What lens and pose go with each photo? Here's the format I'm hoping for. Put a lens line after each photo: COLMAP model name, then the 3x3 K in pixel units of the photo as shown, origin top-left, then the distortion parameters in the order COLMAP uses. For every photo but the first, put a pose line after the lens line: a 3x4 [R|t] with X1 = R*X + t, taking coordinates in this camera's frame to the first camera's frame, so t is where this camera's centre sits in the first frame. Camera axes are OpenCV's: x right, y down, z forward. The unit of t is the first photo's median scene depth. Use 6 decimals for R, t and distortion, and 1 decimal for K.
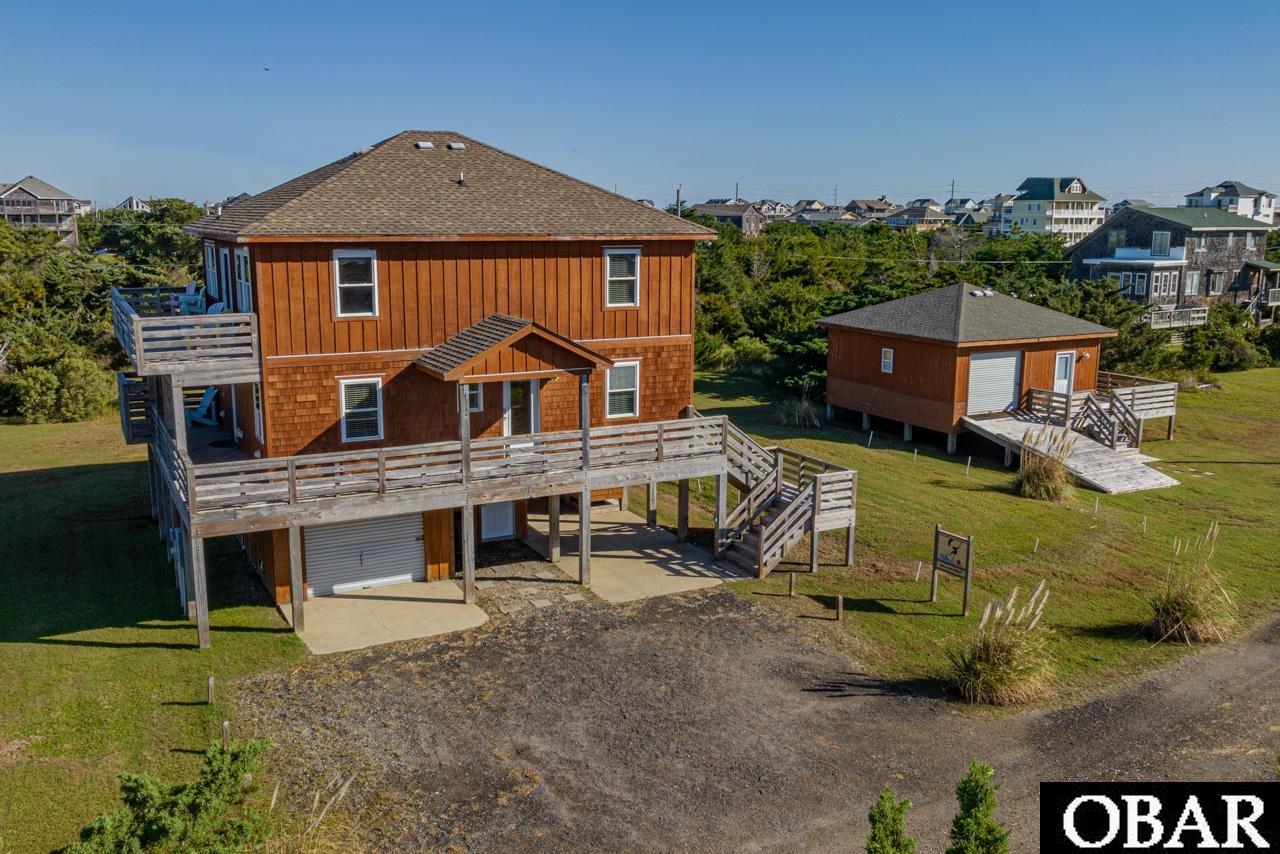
lens RADIAL K [[1104.9, 0, 640.0], [0, 1104.9, 427.0], [0, 0, 1]] dist [-0.002849, 0.000895]
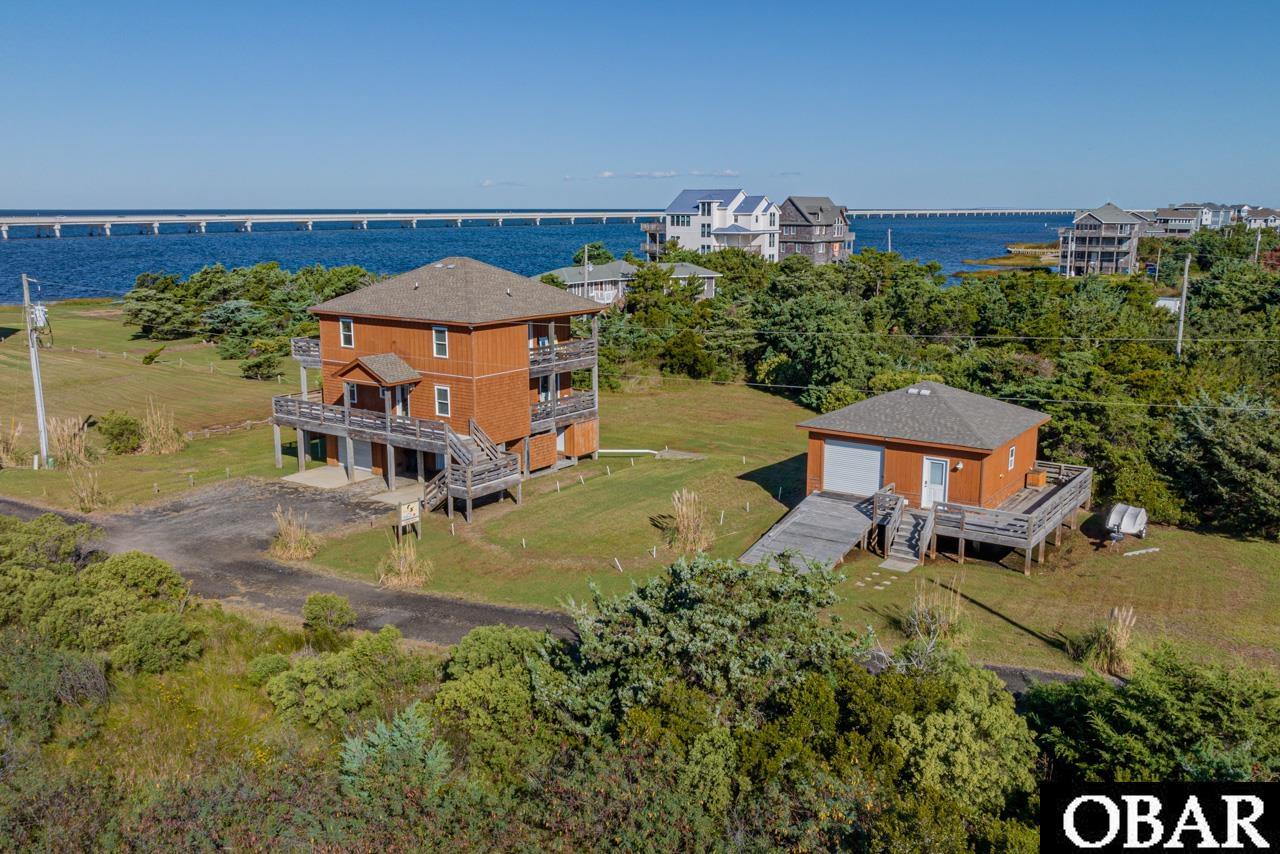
lens RADIAL K [[1104.9, 0, 640.0], [0, 1104.9, 427.0], [0, 0, 1]] dist [-0.002849, 0.000895]
pose [[0.455431, 0.169502, -0.873986, 1.178603], [-0.169190, 0.980296, 0.101955, -0.157844], [0.874046, 0.101436, 0.475135, 0.269764]]
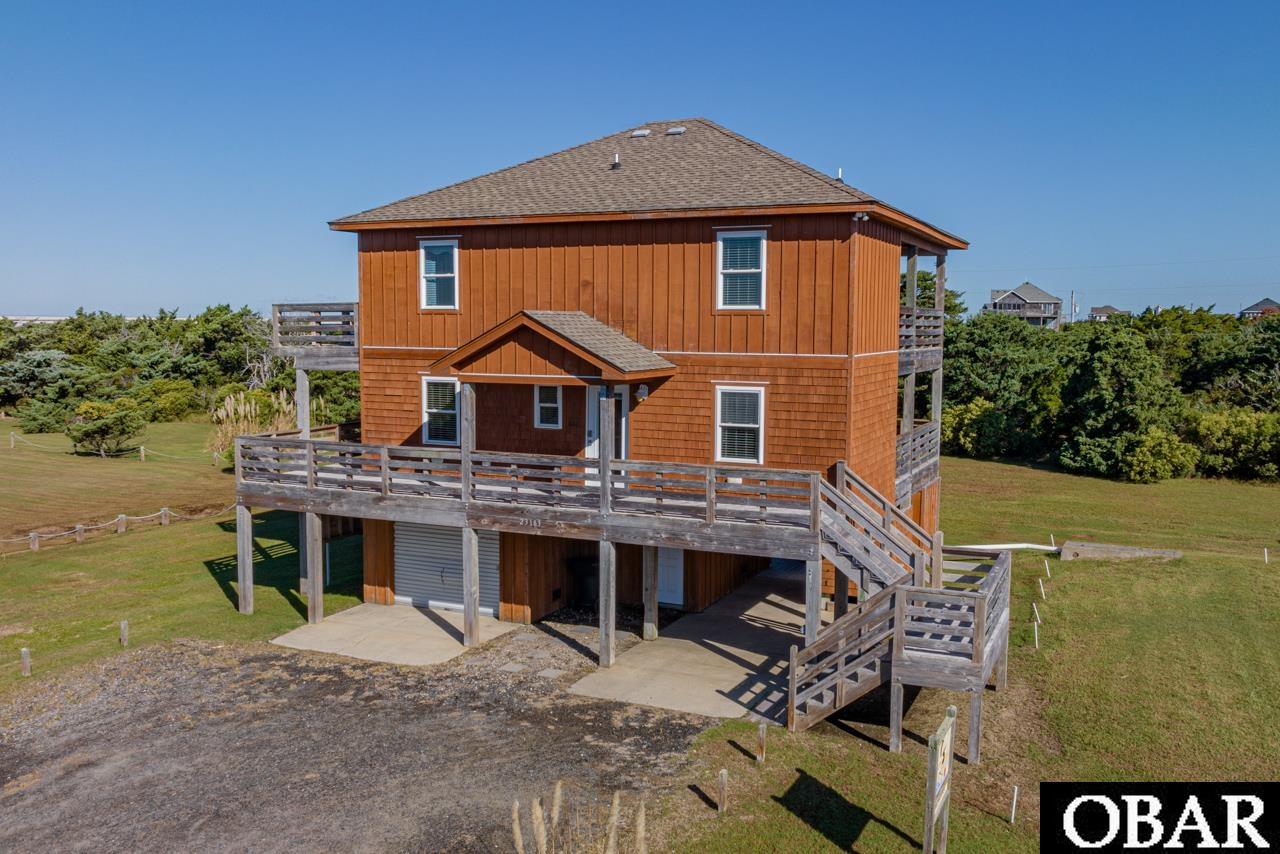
lens RADIAL K [[1104.9, 0, 640.0], [0, 1104.9, 427.0], [0, 0, 1]] dist [-0.002849, 0.000895]
pose [[0.607584, 0.071965, -0.790989, 0.342979], [-0.154259, 0.987615, -0.028637, -0.000916], [0.779132, 0.139416, 0.611160, 0.335292]]
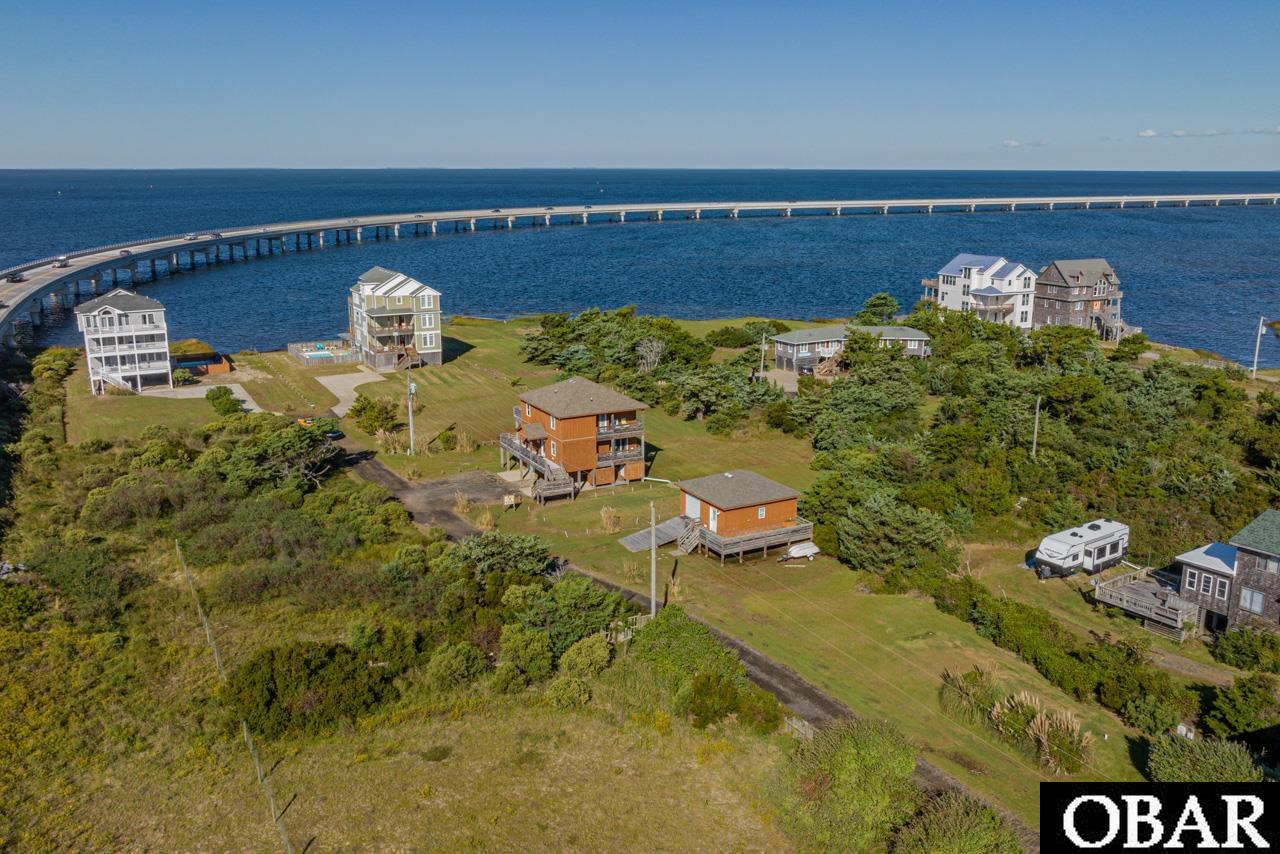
lens RADIAL K [[1078.8, 0, 640.0], [0, 1078.8, 427.0], [0, 0, 1]] dist [0.002798, -0.017393]
pose [[0.007736, 0.231389, -0.972831, 2.528554], [-0.195095, 0.954514, 0.225481, -0.705142], [0.980754, 0.188050, 0.052527, 0.720642]]
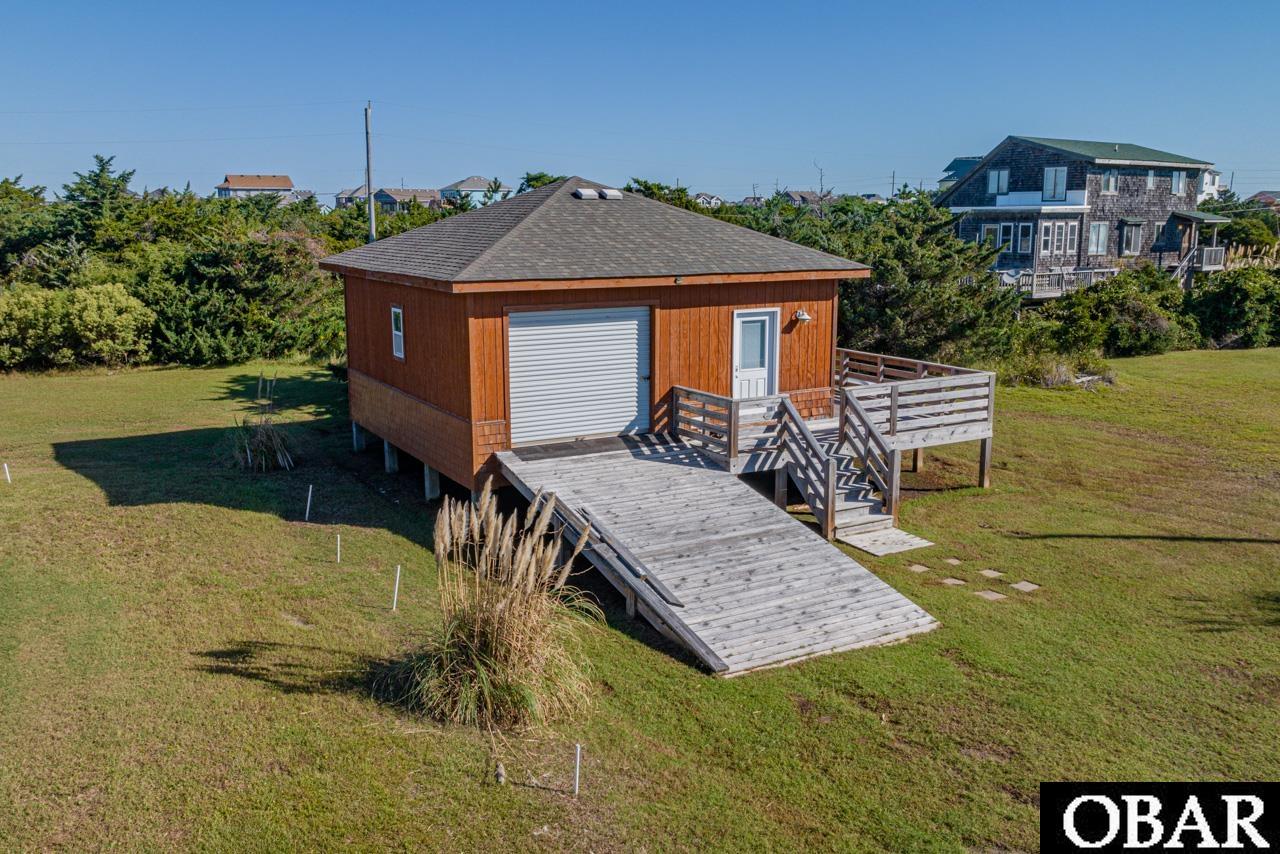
lens RADIAL K [[1078.8, 0, 640.0], [0, 1078.8, 427.0], [0, 0, 1]] dist [0.002798, -0.017393]
pose [[0.999638, -0.012457, 0.023849, 0.327646], [0.012465, 0.999922, -0.000164, -0.017989], [-0.023845, 0.000462, 0.999716, 0.541573]]
